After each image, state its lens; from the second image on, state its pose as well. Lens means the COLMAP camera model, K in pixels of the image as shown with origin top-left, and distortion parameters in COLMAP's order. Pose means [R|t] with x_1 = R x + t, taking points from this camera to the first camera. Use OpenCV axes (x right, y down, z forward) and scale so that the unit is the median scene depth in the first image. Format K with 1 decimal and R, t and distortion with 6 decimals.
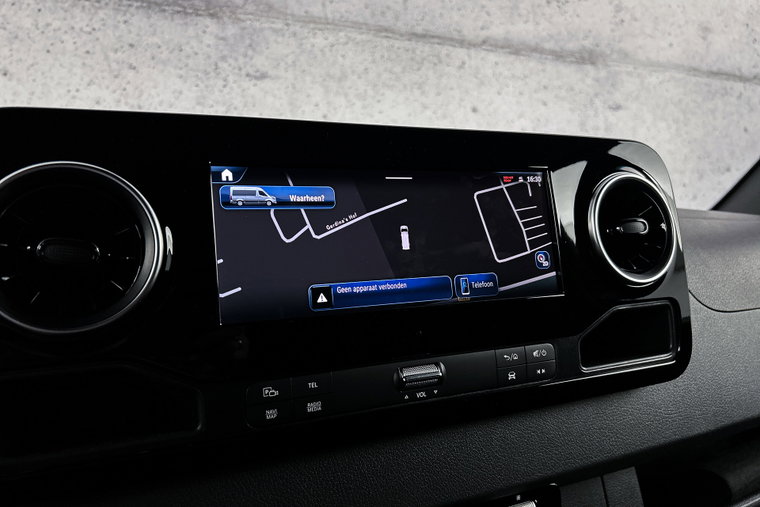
lens RADIAL K [[677.2, 0, 380.0], [0, 677.2, 253.5], [0, 0, 1]] dist [0.009784, 0.001186]
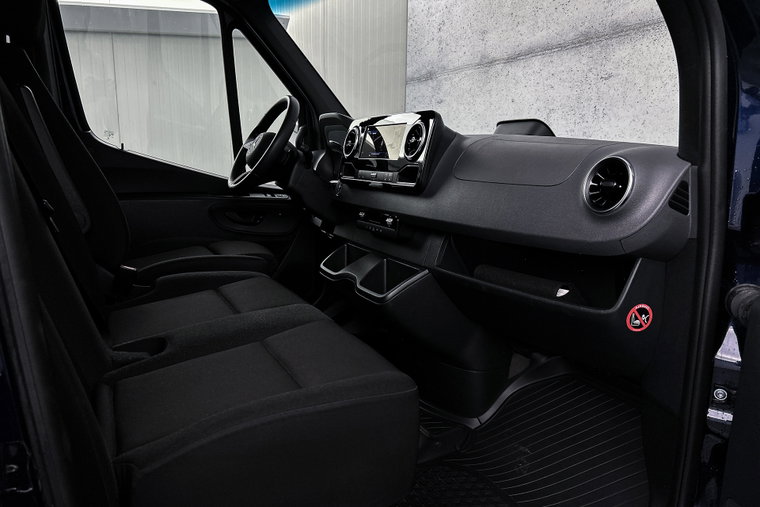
lens RADIAL K [[578.1, 0, 378.8], [0, 578.1, 249.2], [0, 0, 1]] dist [0.080243, -0.112646]
pose [[-0.009678, 0.149360, -0.988736, 1.704058], [-0.104023, 0.983267, 0.149552, -0.053406], [0.994528, 0.104298, 0.006021, 0.823525]]
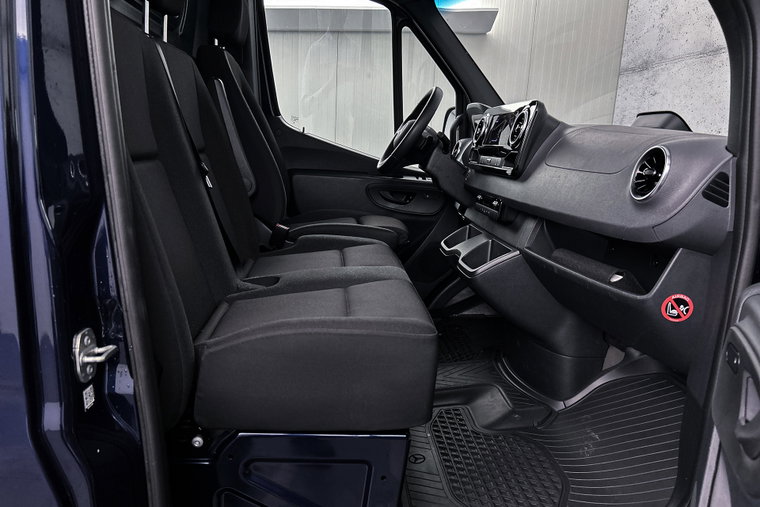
lens RADIAL K [[578.1, 0, 378.8], [0, 578.1, 249.2], [0, 0, 1]] dist [0.080243, -0.112646]
pose [[-0.364865, 0.141811, -0.920197, 1.727843], [-0.141840, 0.968331, 0.205469, -0.055942], [0.920193, 0.205489, -0.333196, 0.881739]]
